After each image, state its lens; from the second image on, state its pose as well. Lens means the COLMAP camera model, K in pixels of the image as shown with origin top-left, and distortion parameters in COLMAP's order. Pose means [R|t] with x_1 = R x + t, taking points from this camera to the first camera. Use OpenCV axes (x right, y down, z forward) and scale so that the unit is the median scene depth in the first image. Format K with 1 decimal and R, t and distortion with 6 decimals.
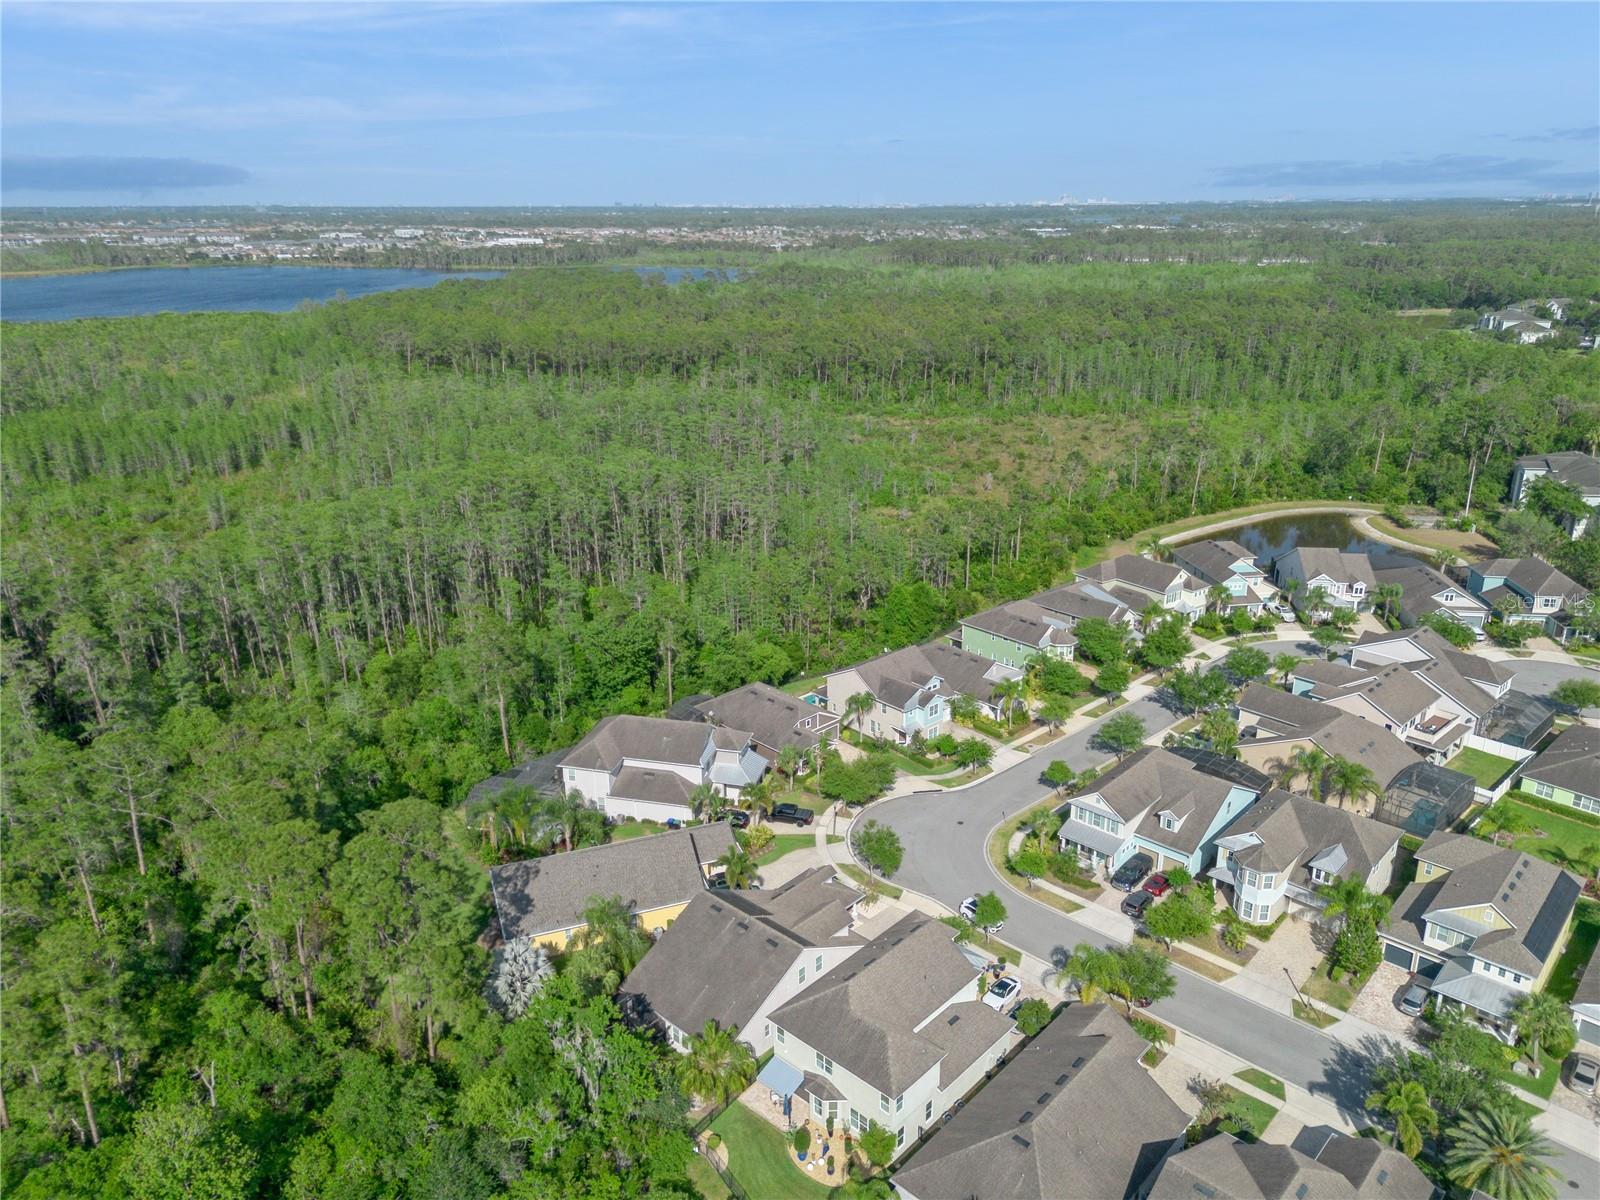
lens RADIAL K [[1136.7, 0, 800.0], [0, 1136.7, 600.0], [0, 0, 1]] dist [0.050159, -0.032996]
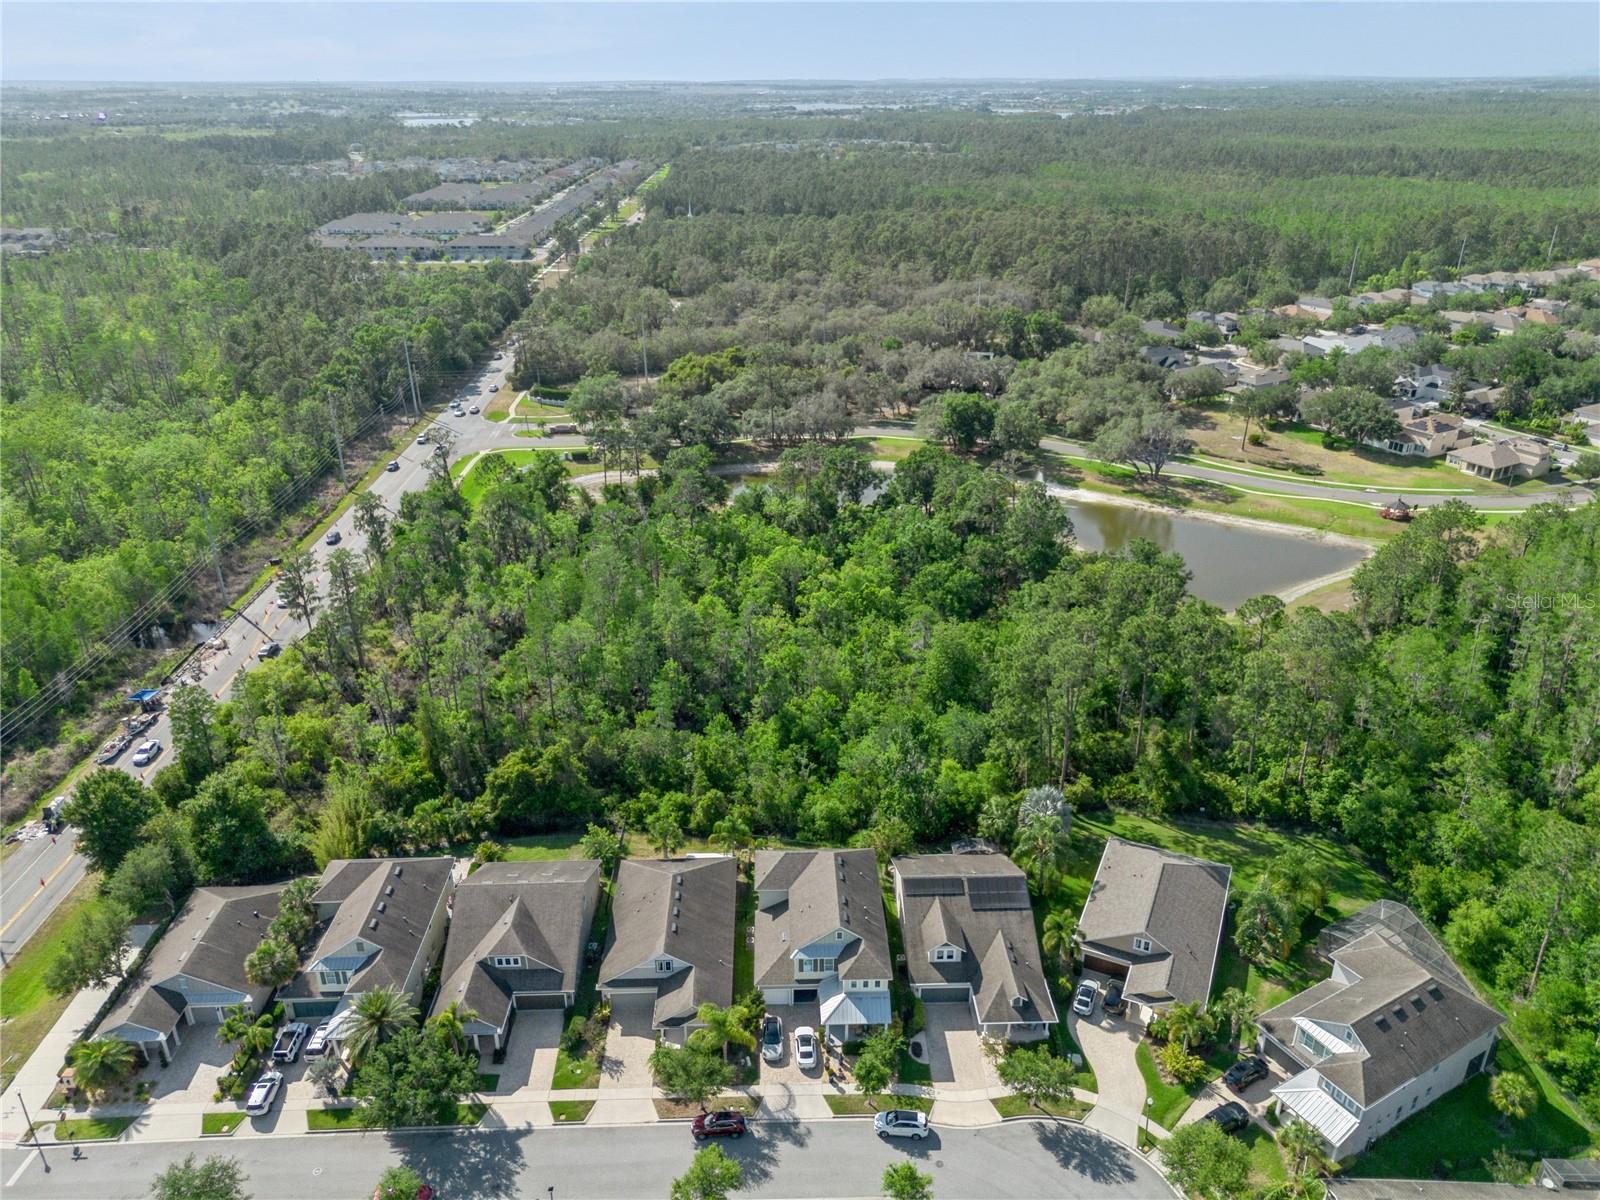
lens RADIAL K [[1136.7, 0, 800.0], [0, 1136.7, 600.0], [0, 0, 1]] dist [0.050159, -0.032996]
pose [[-0.716805, 0.296033, -0.631312, 0.522882], [-0.224581, 0.759134, 0.610965, -0.439624], [0.660117, 0.579723, -0.477668, 0.914939]]
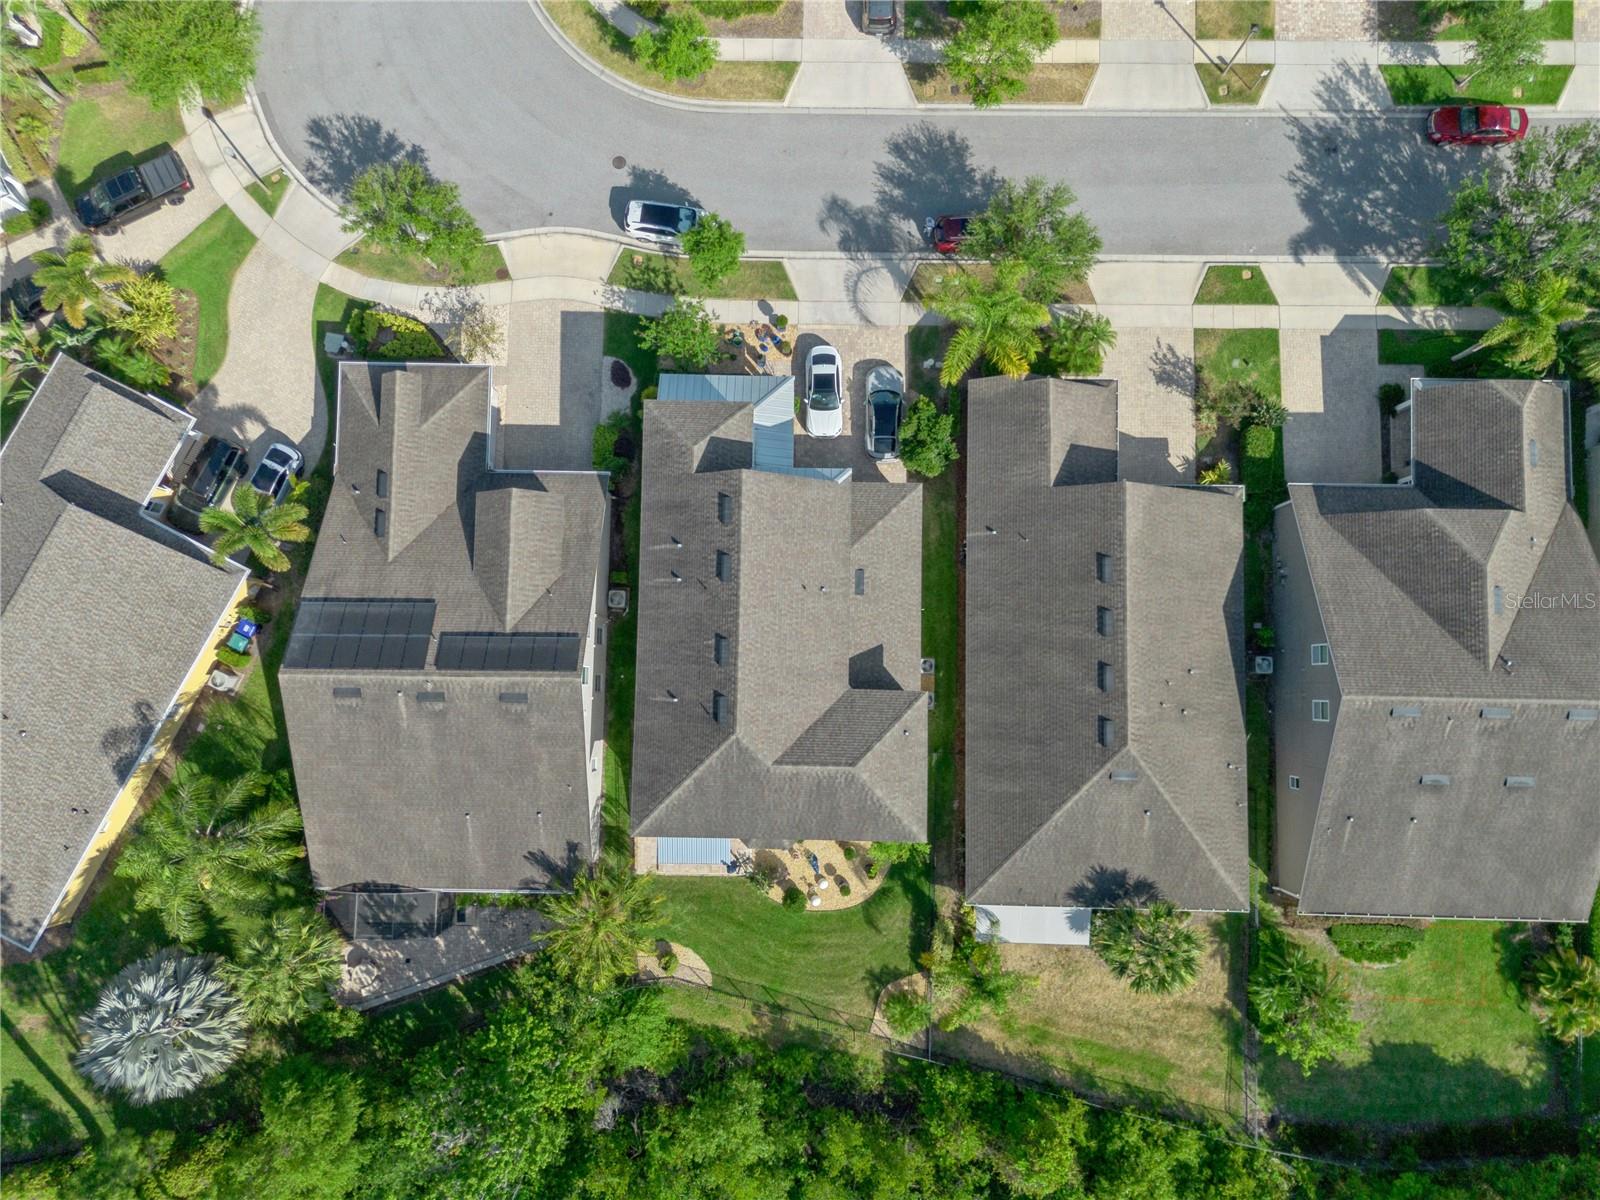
lens RADIAL K [[1128.1, 0, 800.0], [0, 1128.1, 600.0], [0, 0, 1]] dist [0.084270, -0.096388]
pose [[0.746150, -0.662963, 0.061153, 0.046939], [0.222018, 0.334363, 0.915920, -0.101498], [-0.627668, -0.669837, 0.396675, 0.518971]]
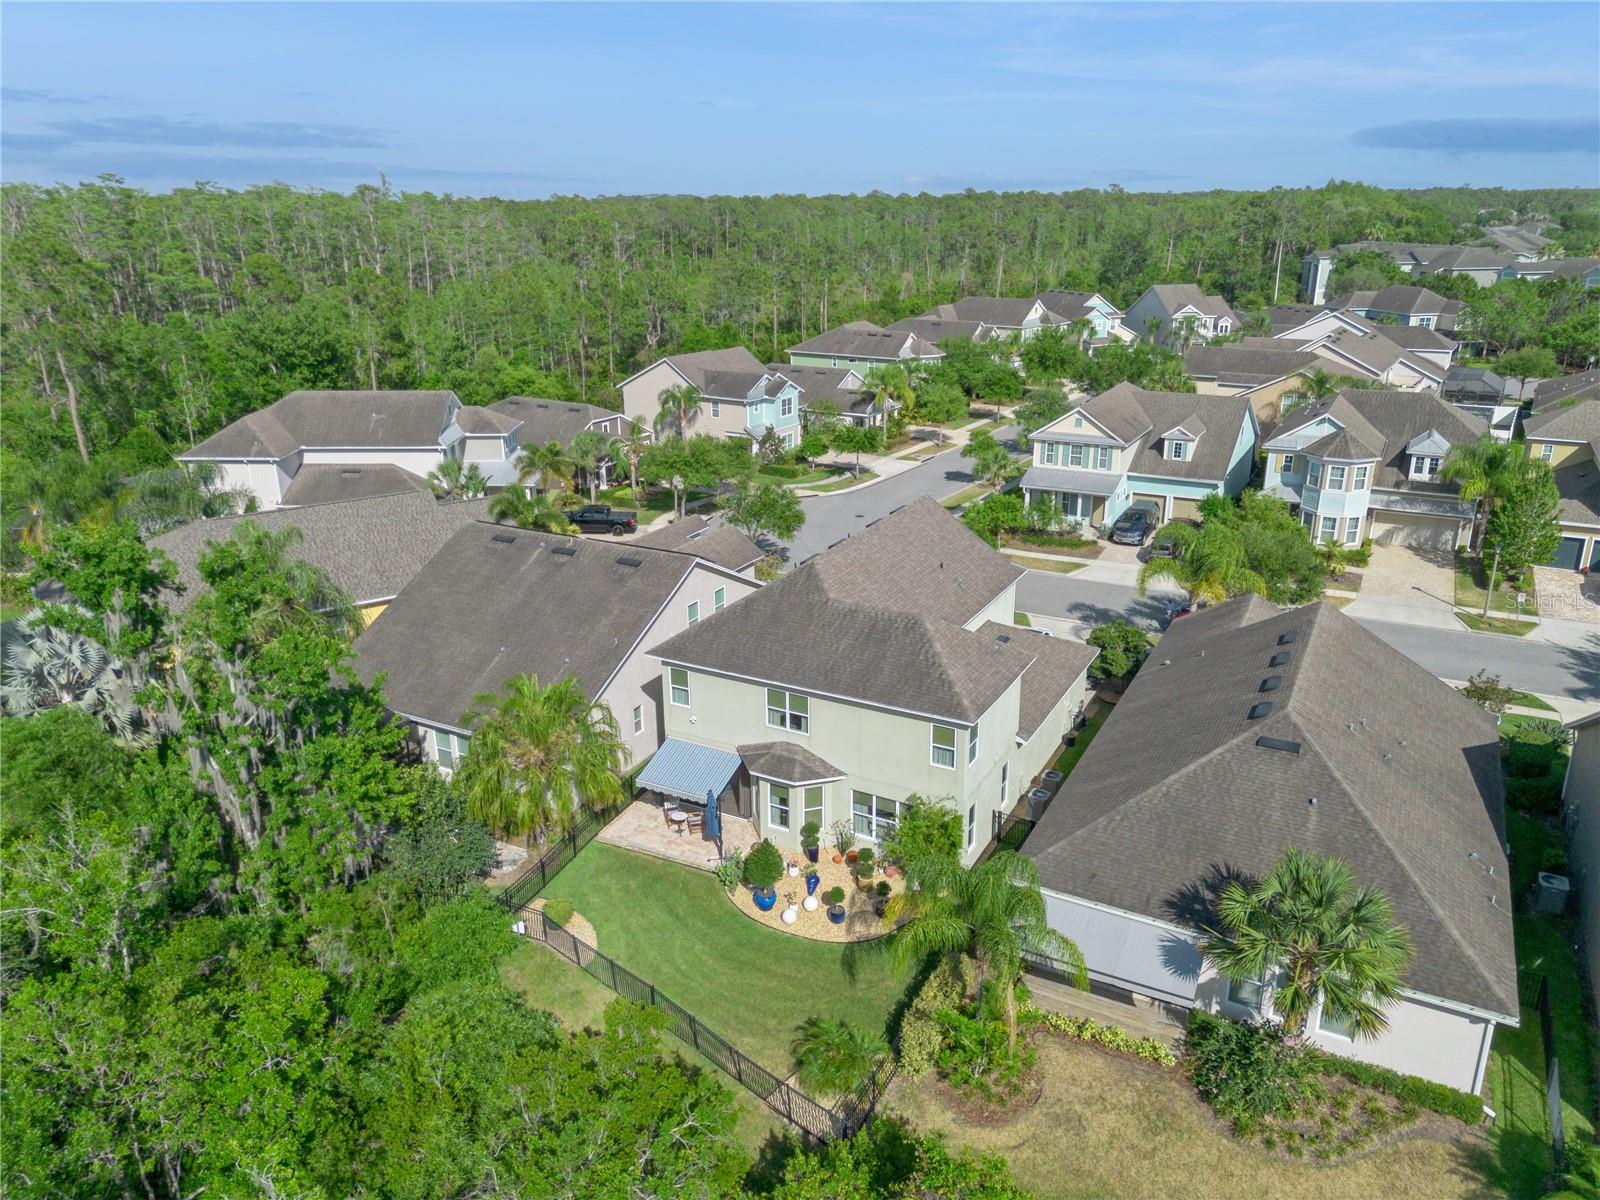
lens RADIAL K [[1128.1, 0, 800.0], [0, 1128.1, 600.0], [0, 0, 1]] dist [0.084270, -0.096388]
pose [[0.968637, -0.082878, 0.234250, -0.048193], [0.083851, 0.996461, 0.005823, 0.222128], [-0.233903, 0.014001, 0.972159, 0.342615]]
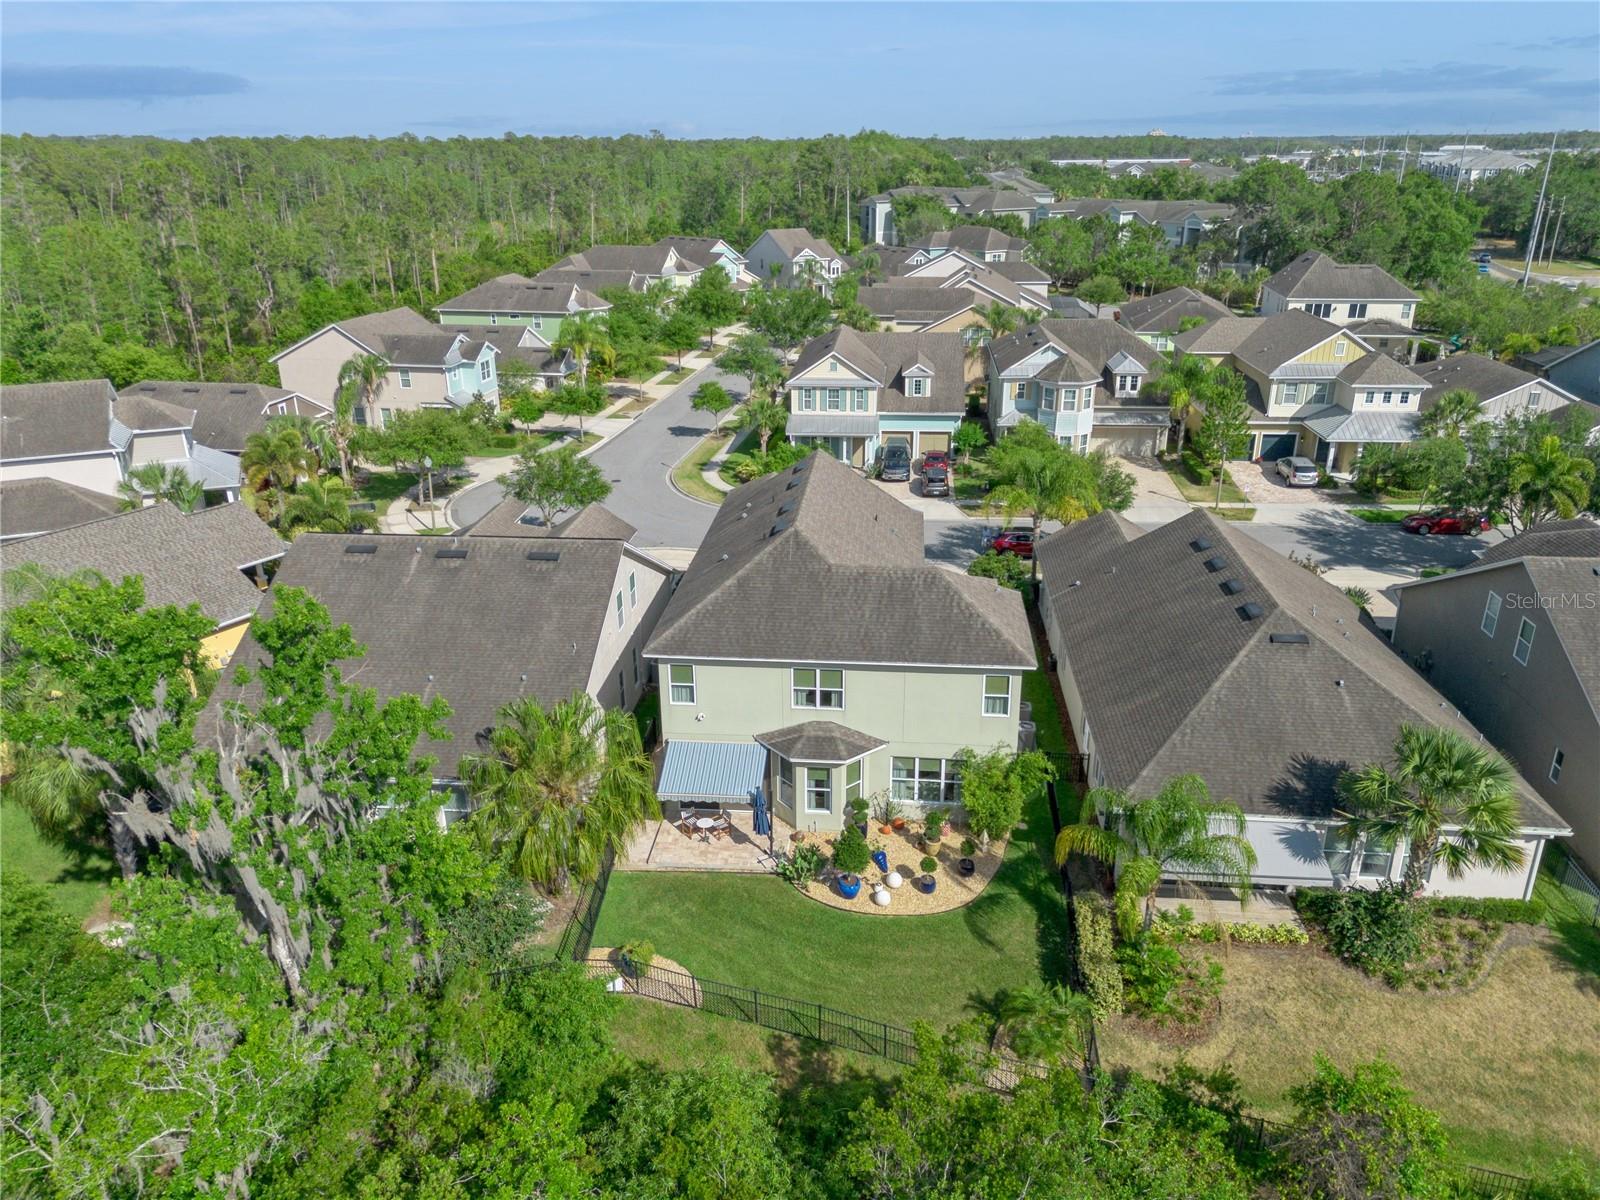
lens RADIAL K [[1128.1, 0, 800.0], [0, 1128.1, 600.0], [0, 0, 1]] dist [0.084270, -0.096388]
pose [[0.792853, -0.226162, 0.565893, -0.137891], [0.205030, 0.973449, 0.101783, 0.202576], [-0.573887, 0.035326, 0.818172, 0.402690]]
